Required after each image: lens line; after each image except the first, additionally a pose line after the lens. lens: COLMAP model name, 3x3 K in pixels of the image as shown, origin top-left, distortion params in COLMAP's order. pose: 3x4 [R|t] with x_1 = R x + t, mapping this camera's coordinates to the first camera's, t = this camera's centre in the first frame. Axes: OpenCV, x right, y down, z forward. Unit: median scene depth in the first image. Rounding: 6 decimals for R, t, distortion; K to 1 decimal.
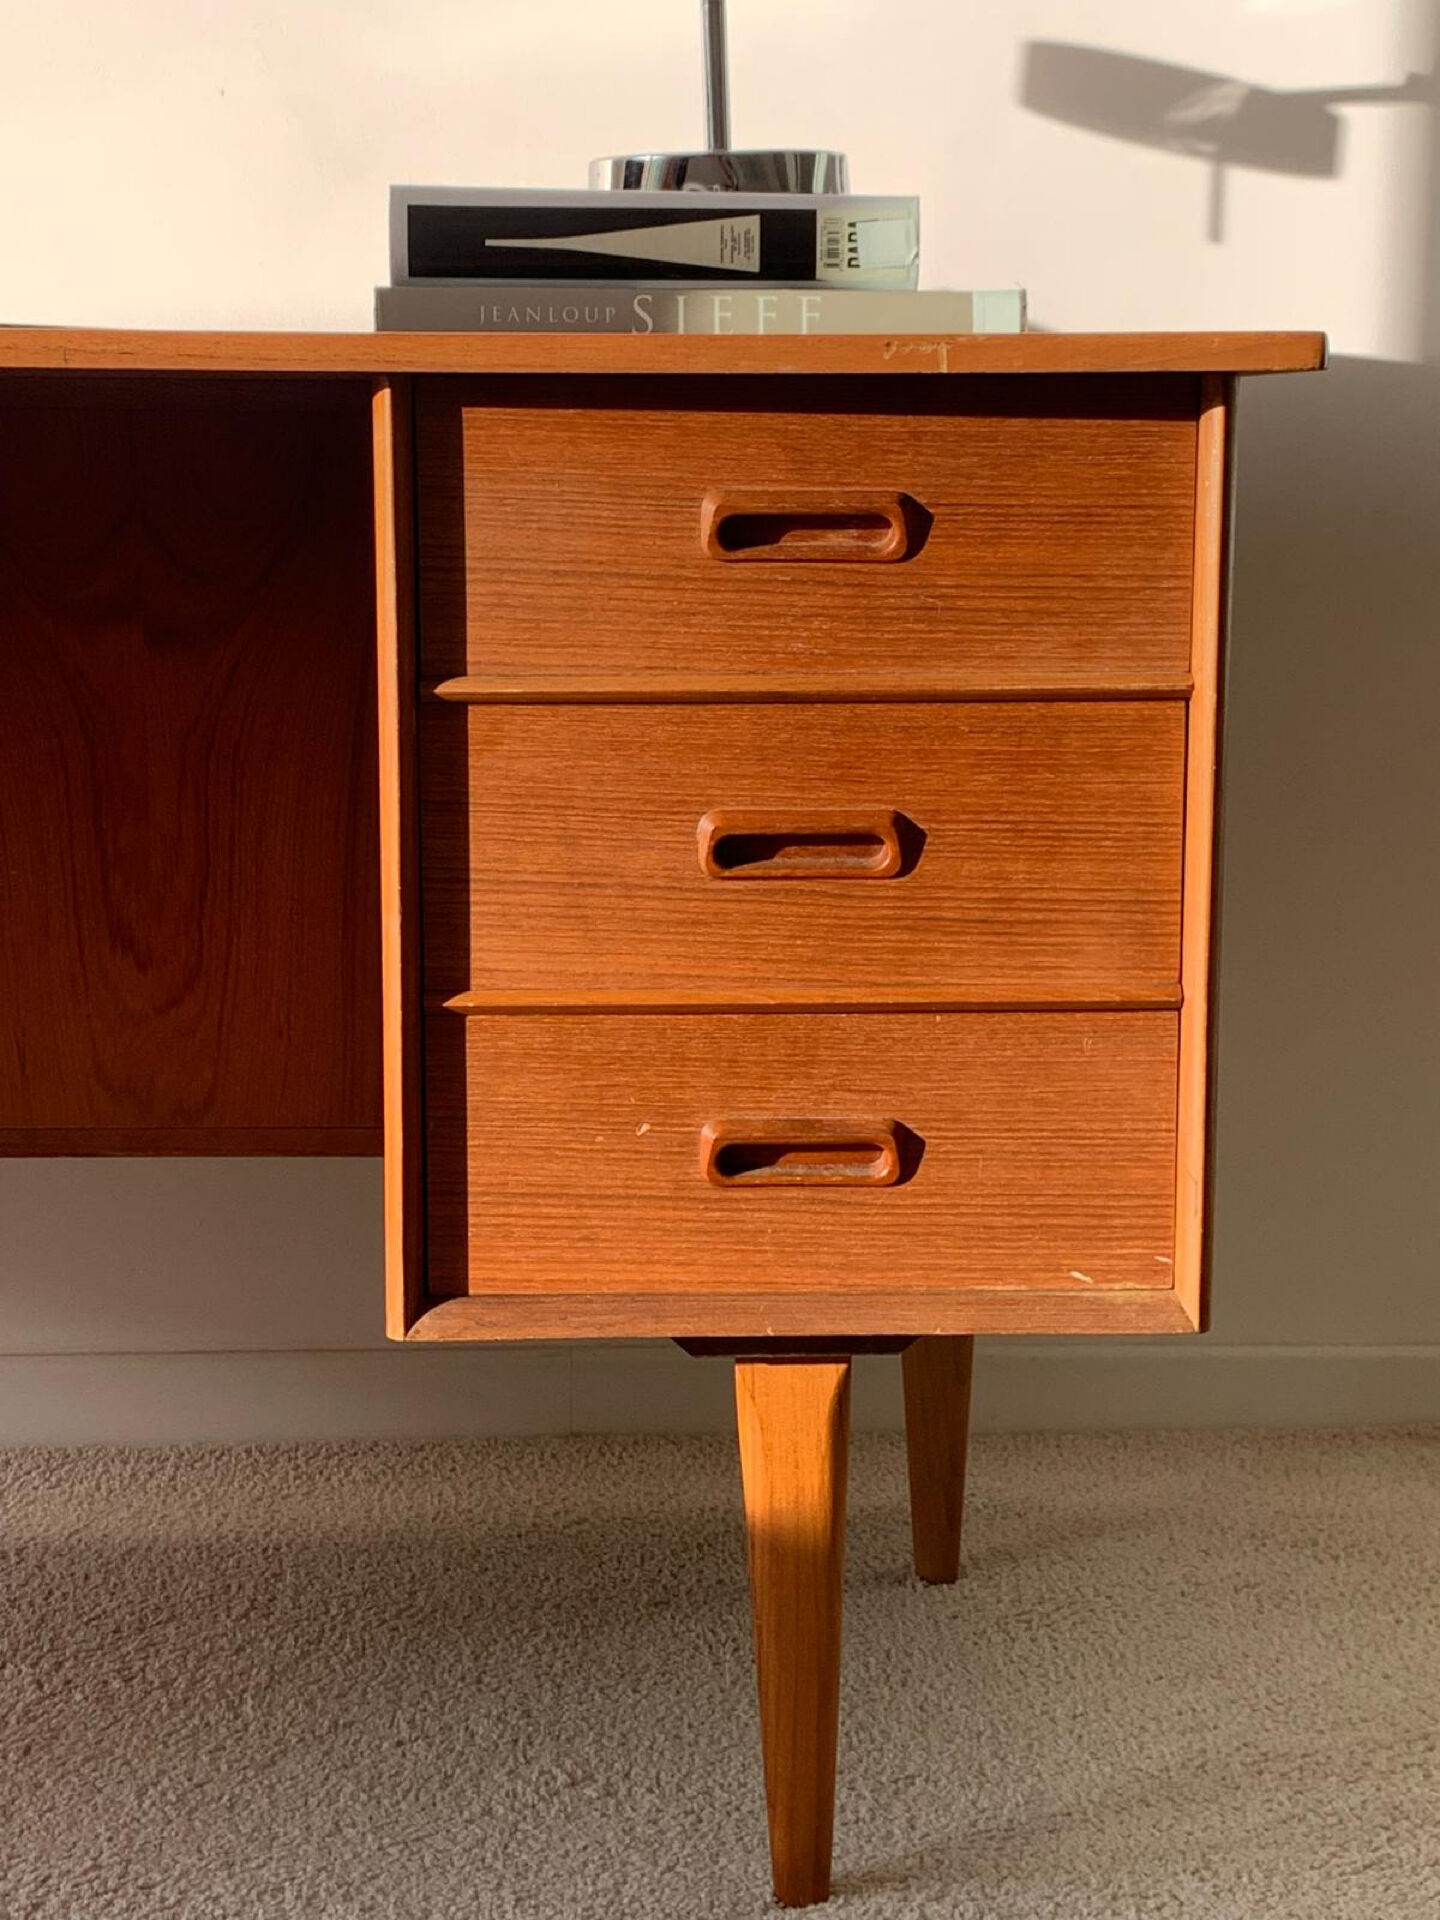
lens RADIAL K [[2631.7, 0, 720.0], [0, 2631.7, 960.0], [0, 0, 1]] dist [0.124393, -0.371612]
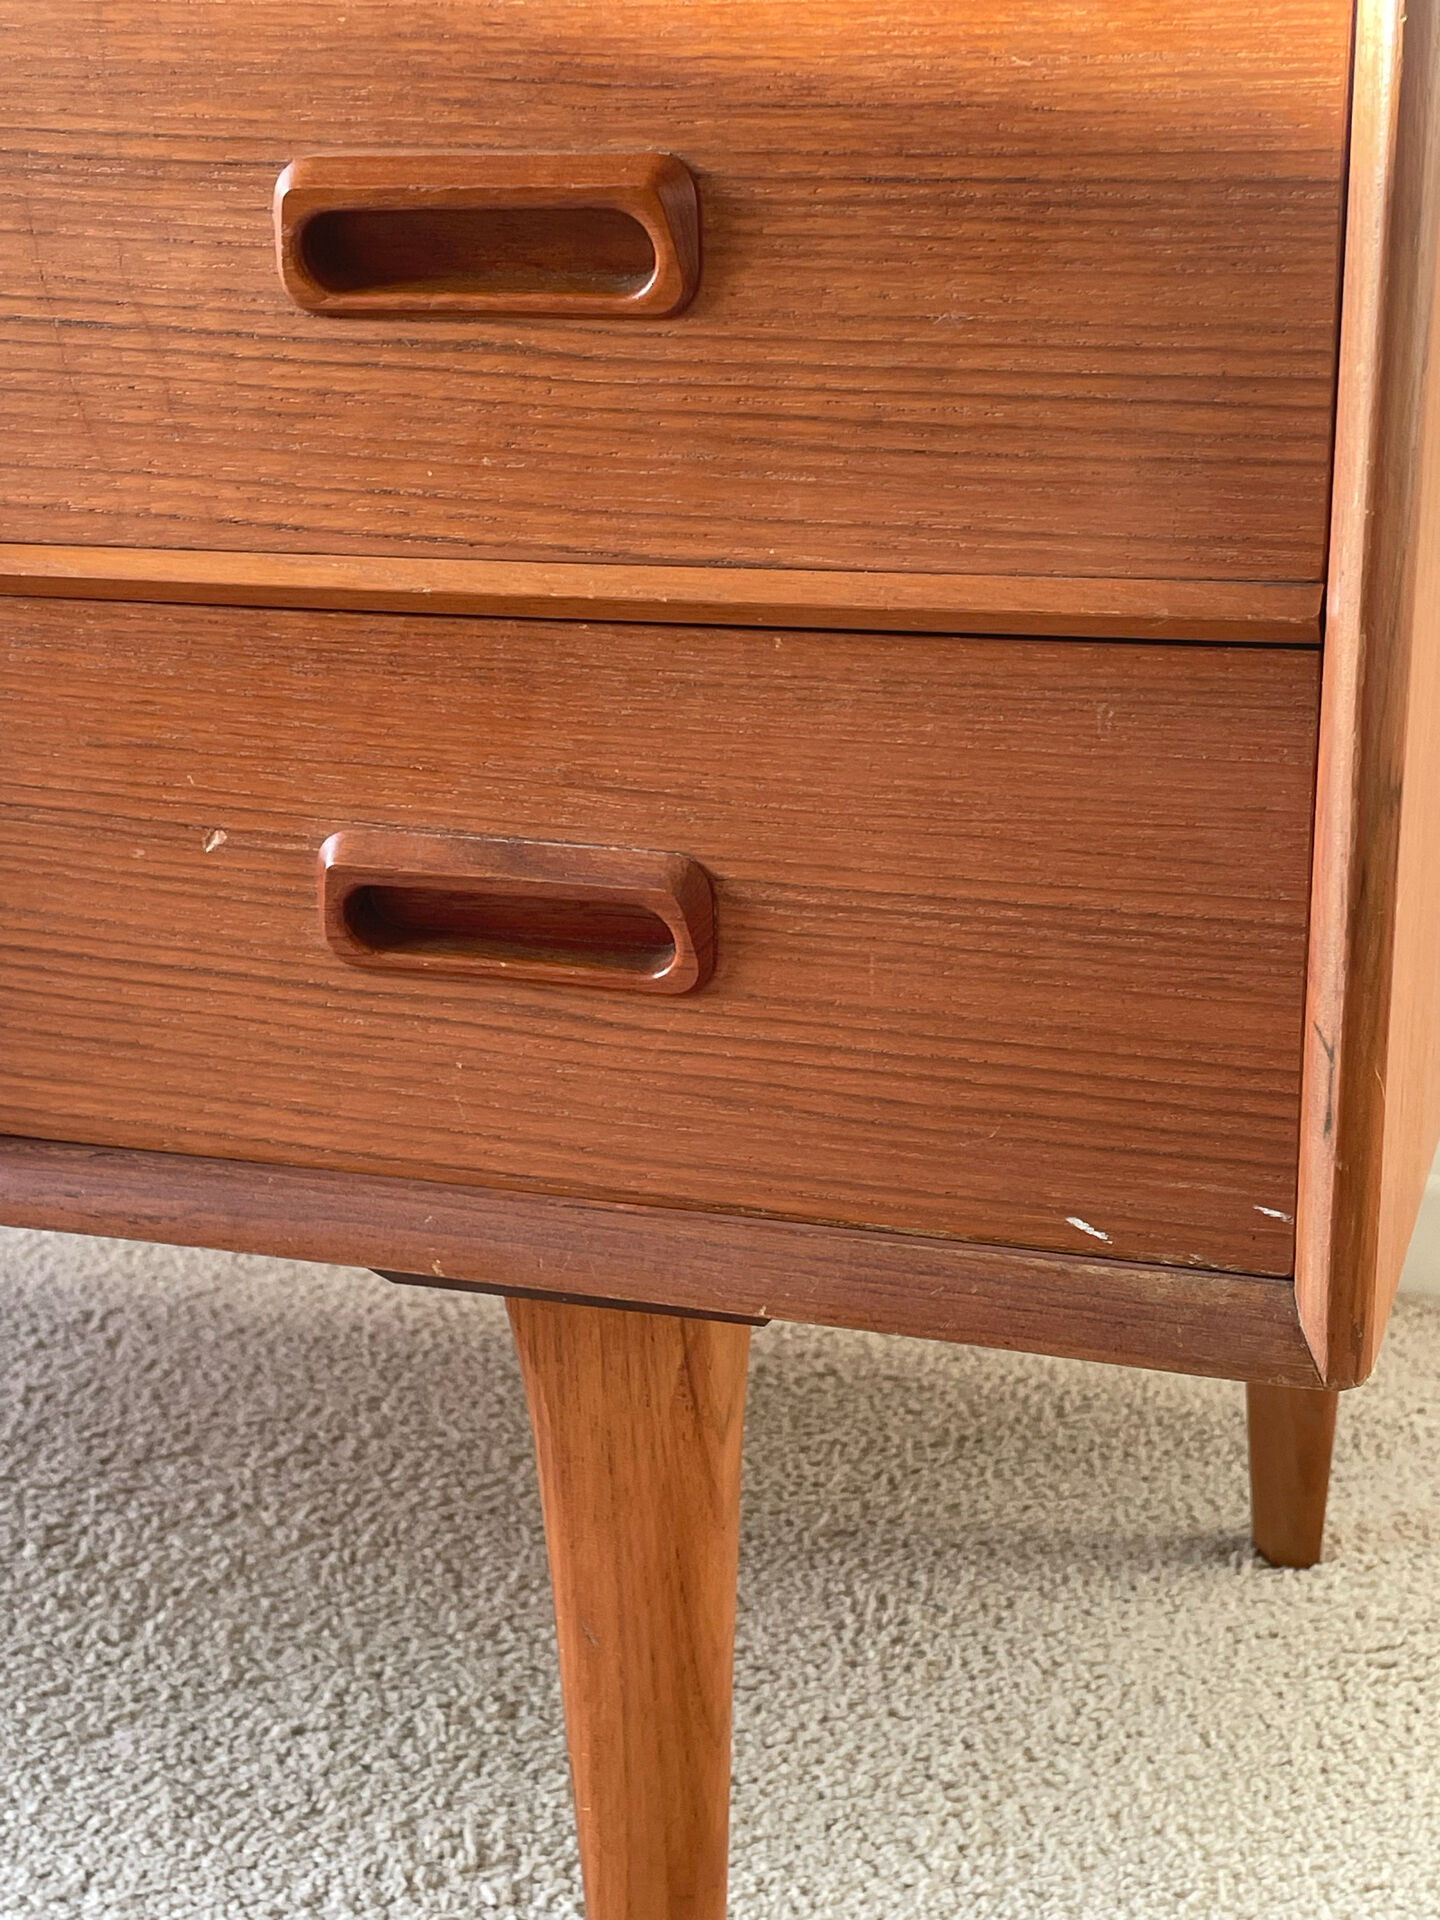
lens RADIAL K [[2631.7, 0, 720.0], [0, 2631.7, 960.0], [0, 0, 1]] dist [0.124393, -0.371612]
pose [[0.943756, 0.085381, -0.319429, 0.221129], [-0.043513, 0.989753, 0.135996, 0.014914], [0.327767, -0.114448, 0.937801, 0.562185]]
